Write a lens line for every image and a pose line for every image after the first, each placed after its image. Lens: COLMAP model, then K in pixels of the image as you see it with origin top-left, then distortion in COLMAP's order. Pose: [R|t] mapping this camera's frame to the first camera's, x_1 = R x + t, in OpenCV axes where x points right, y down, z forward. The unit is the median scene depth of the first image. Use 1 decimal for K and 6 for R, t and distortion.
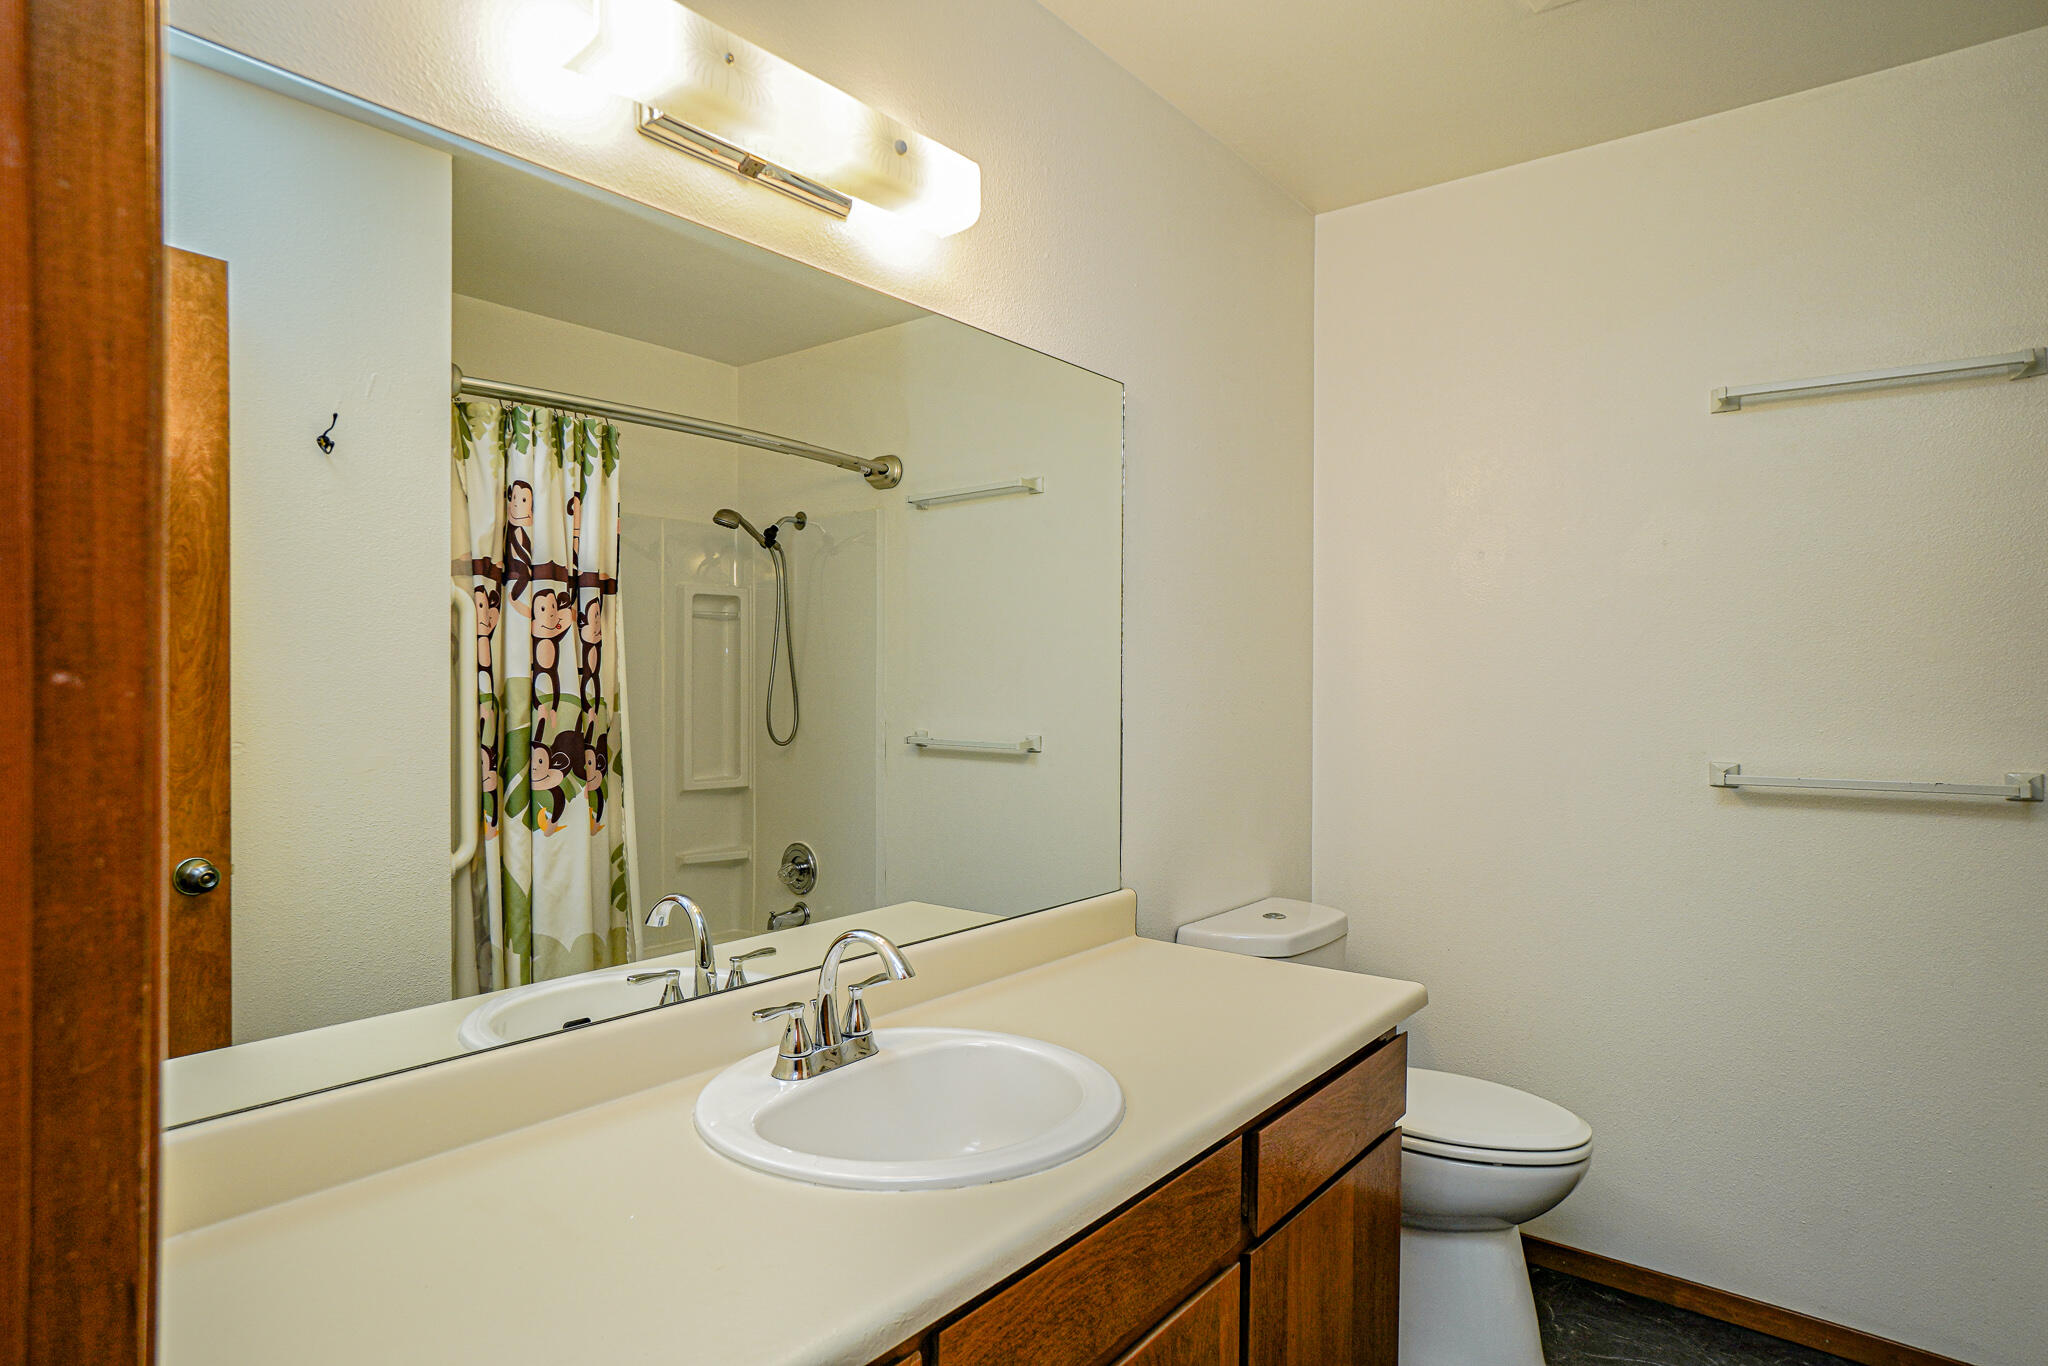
lens RADIAL K [[1127.5, 0, 1024.0], [0, 1127.5, 683.0], [0, 0, 1]] dist [-0.066204, 0.001364]
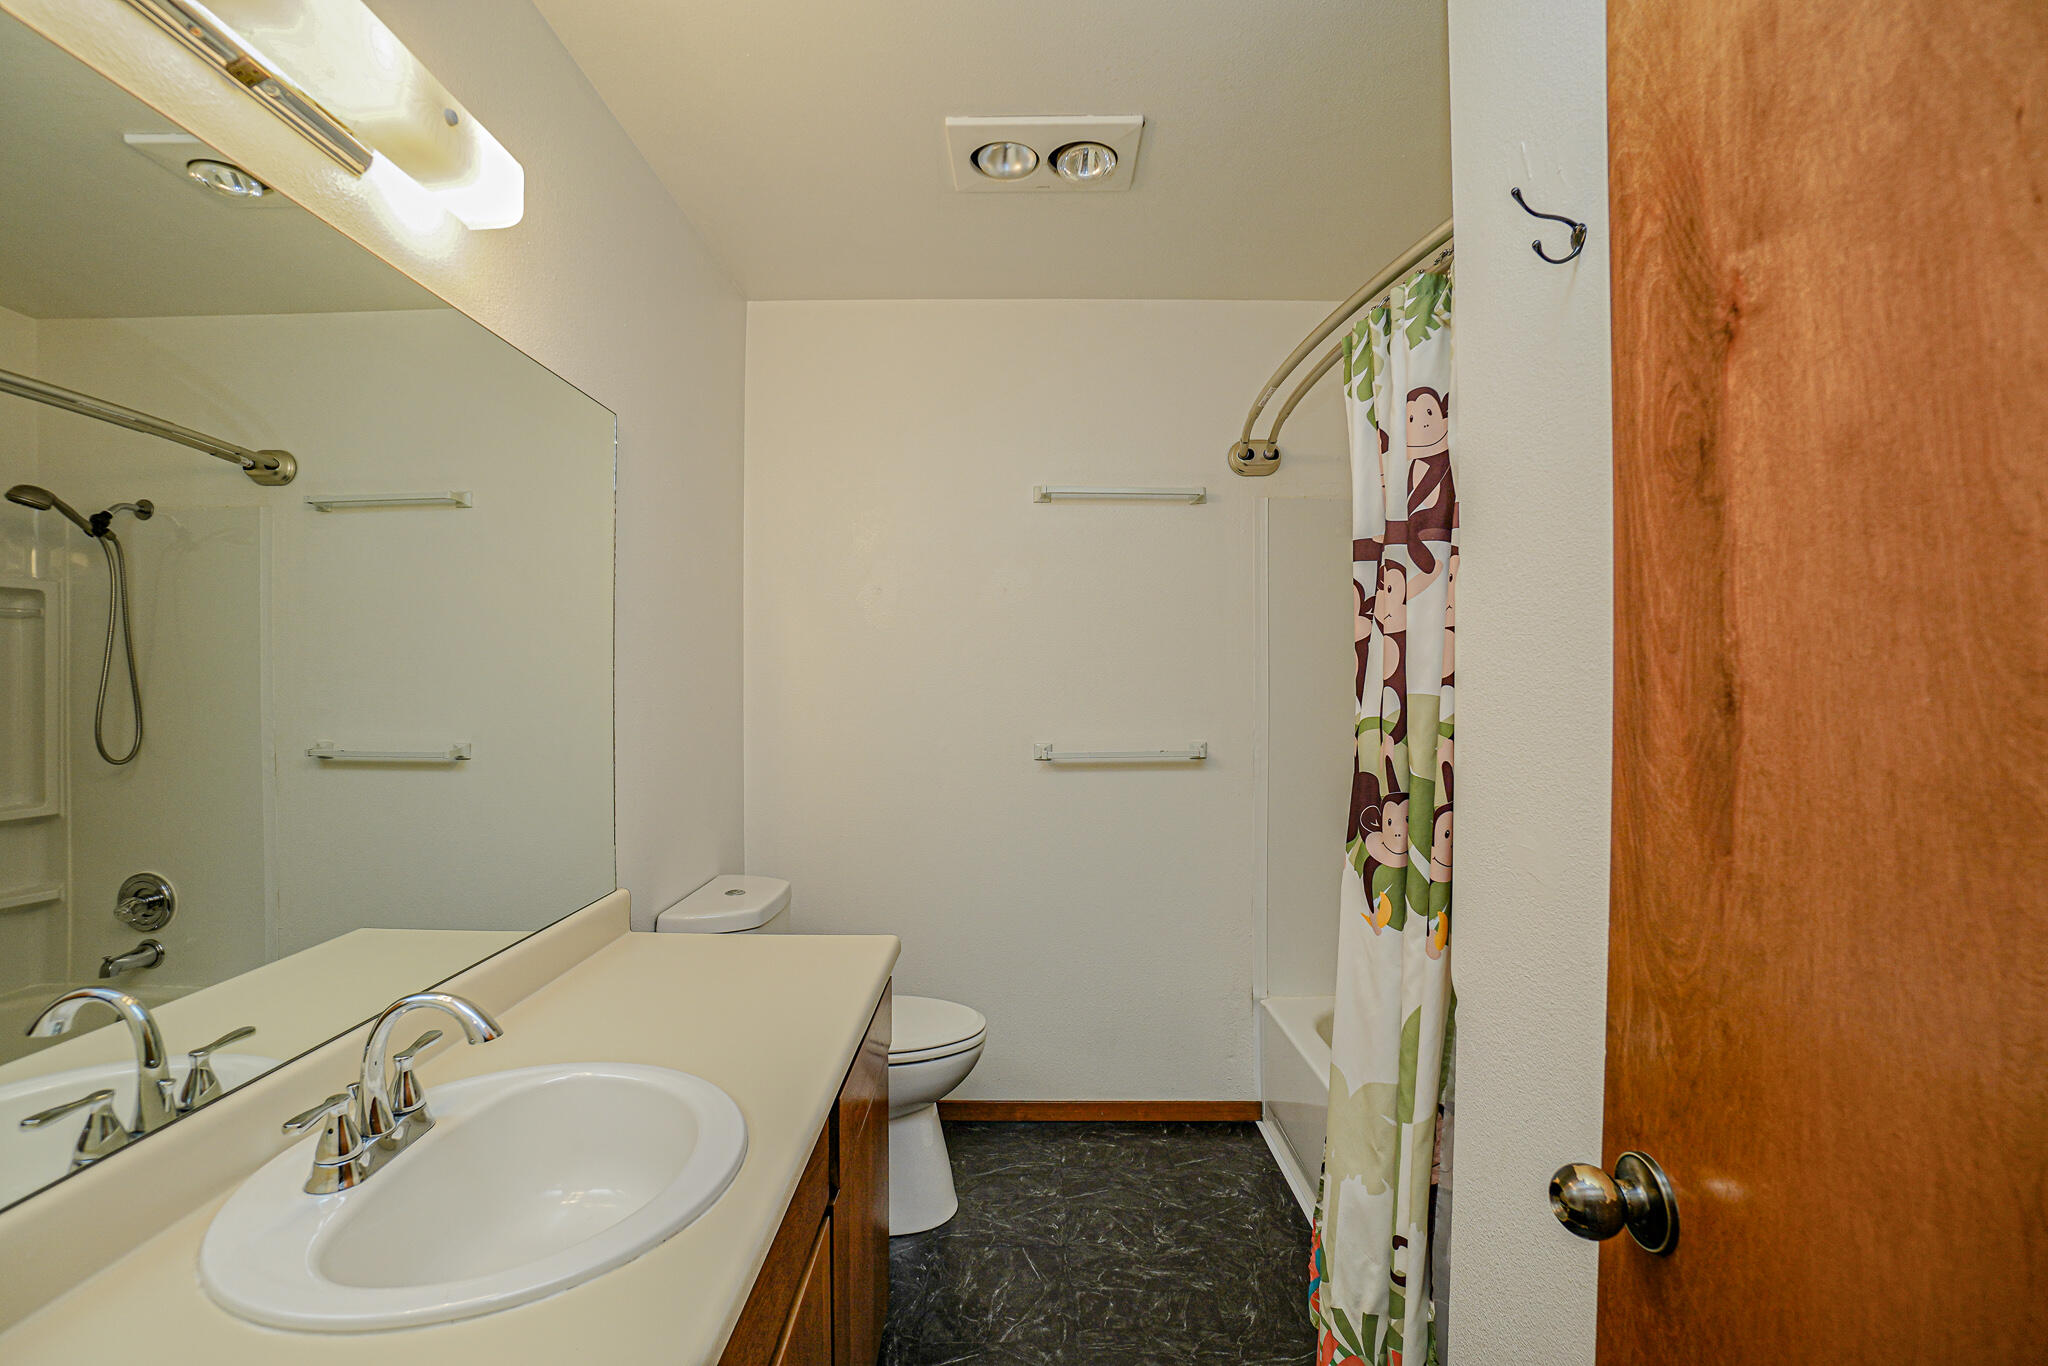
lens RADIAL K [[874.9, 0, 1024.0], [0, 874.9, 683.0], [0, 0, 1]] dist [-0.071207, 0.016544]
pose [[0.784150, -0.004911, 0.620552, -0.070296], [0.003710, 0.999988, 0.003226, -0.008654], [-0.620560, -0.000227, 0.784159, 0.074780]]
